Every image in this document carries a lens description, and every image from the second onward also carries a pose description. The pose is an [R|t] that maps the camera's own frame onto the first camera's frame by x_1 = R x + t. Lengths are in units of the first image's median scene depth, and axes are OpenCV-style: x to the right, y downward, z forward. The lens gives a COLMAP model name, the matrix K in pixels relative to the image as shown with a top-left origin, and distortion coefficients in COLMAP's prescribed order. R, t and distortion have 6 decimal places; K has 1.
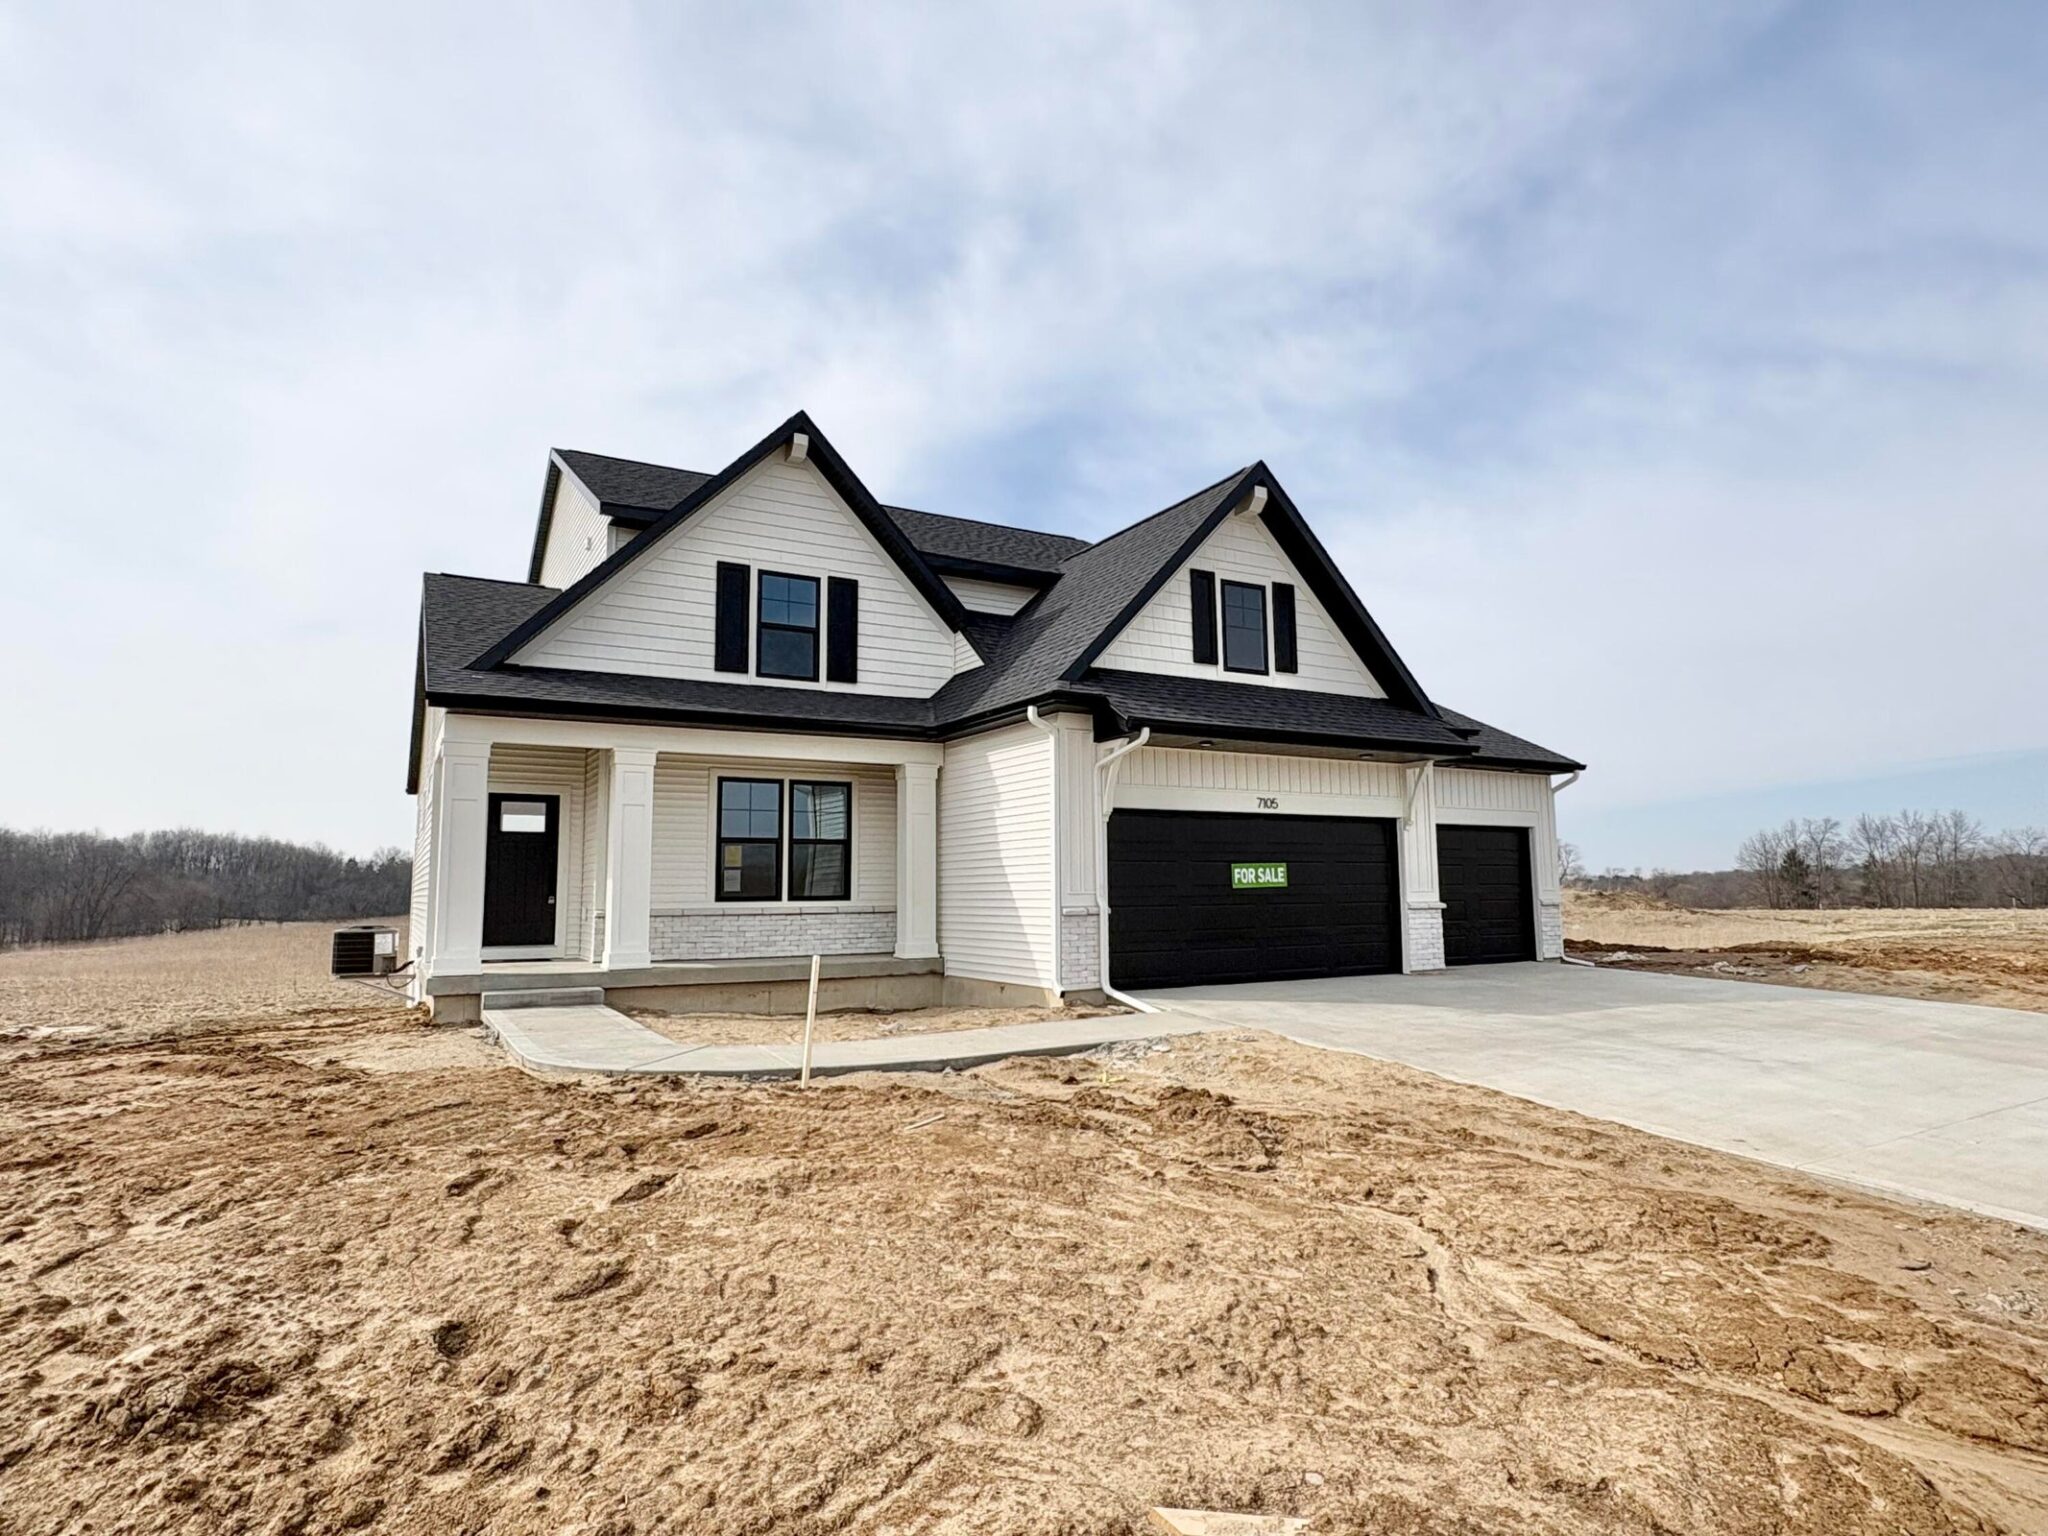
lens RADIAL K [[1117.5, 0, 1029.5], [0, 1117.5, 769.9], [0, 0, 1]] dist [0.000381, 0.000208]
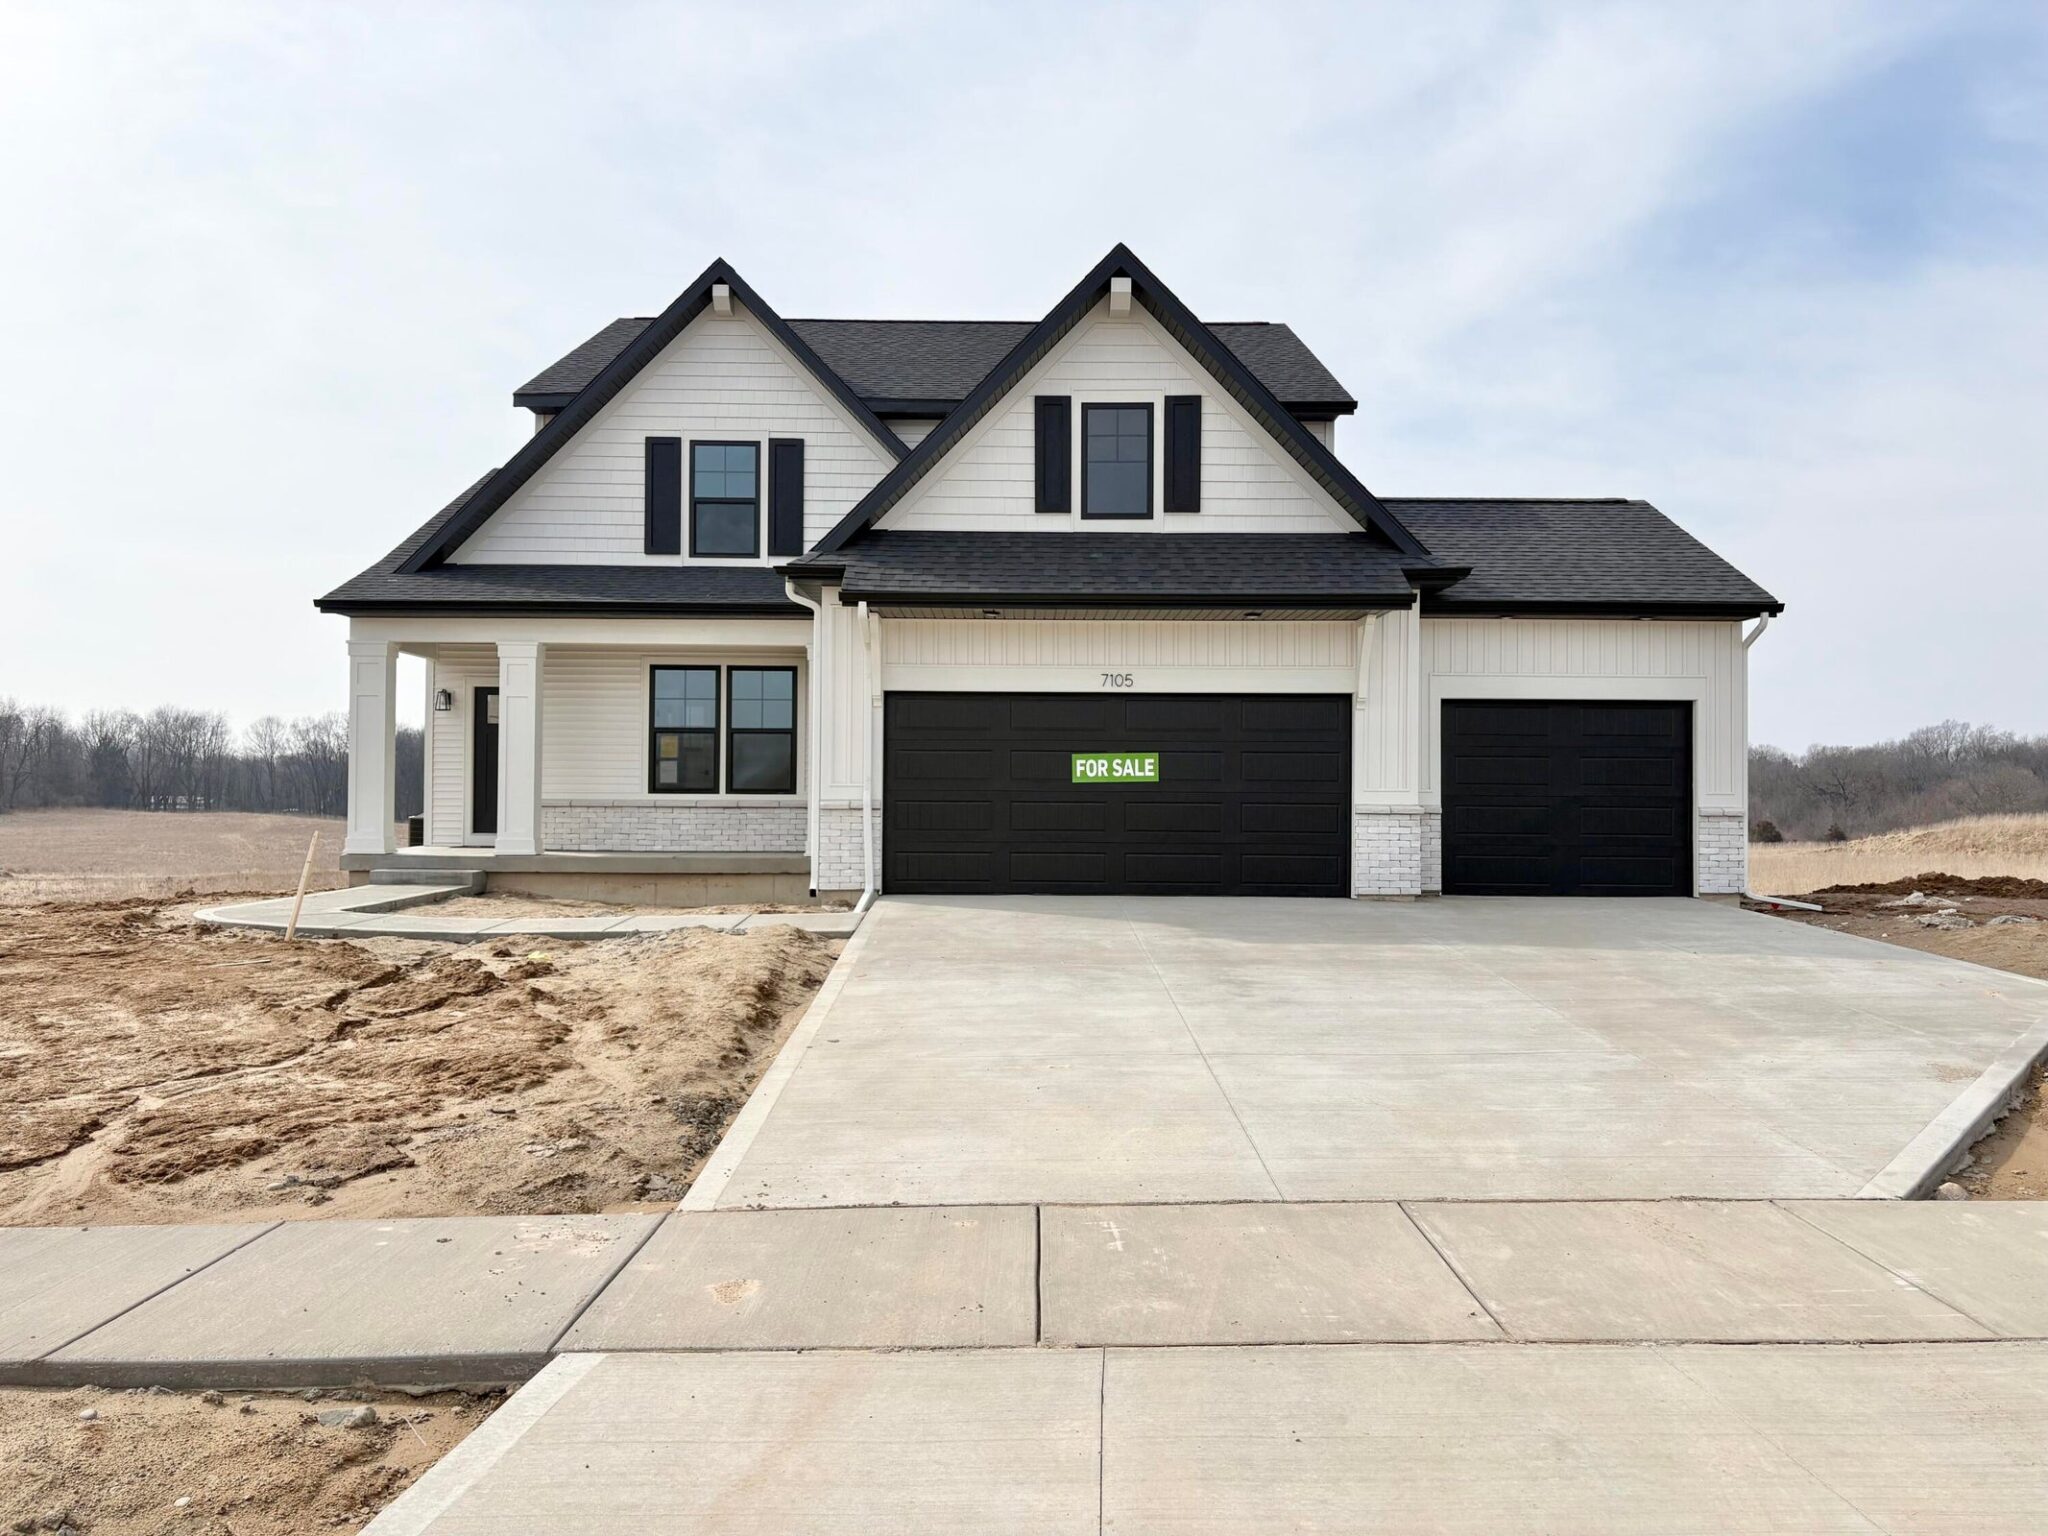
lens RADIAL K [[1536.3, 0, 1024.3], [0, 1536.3, 767.9], [0, 0, 1]] dist [0.053141, -0.001172]
pose [[0.876358, 0.003167, -0.481650, 0.645767], [0.039761, 0.996090, 0.078894, 0.002573], [0.480016, -0.088290, 0.872806, -0.016967]]
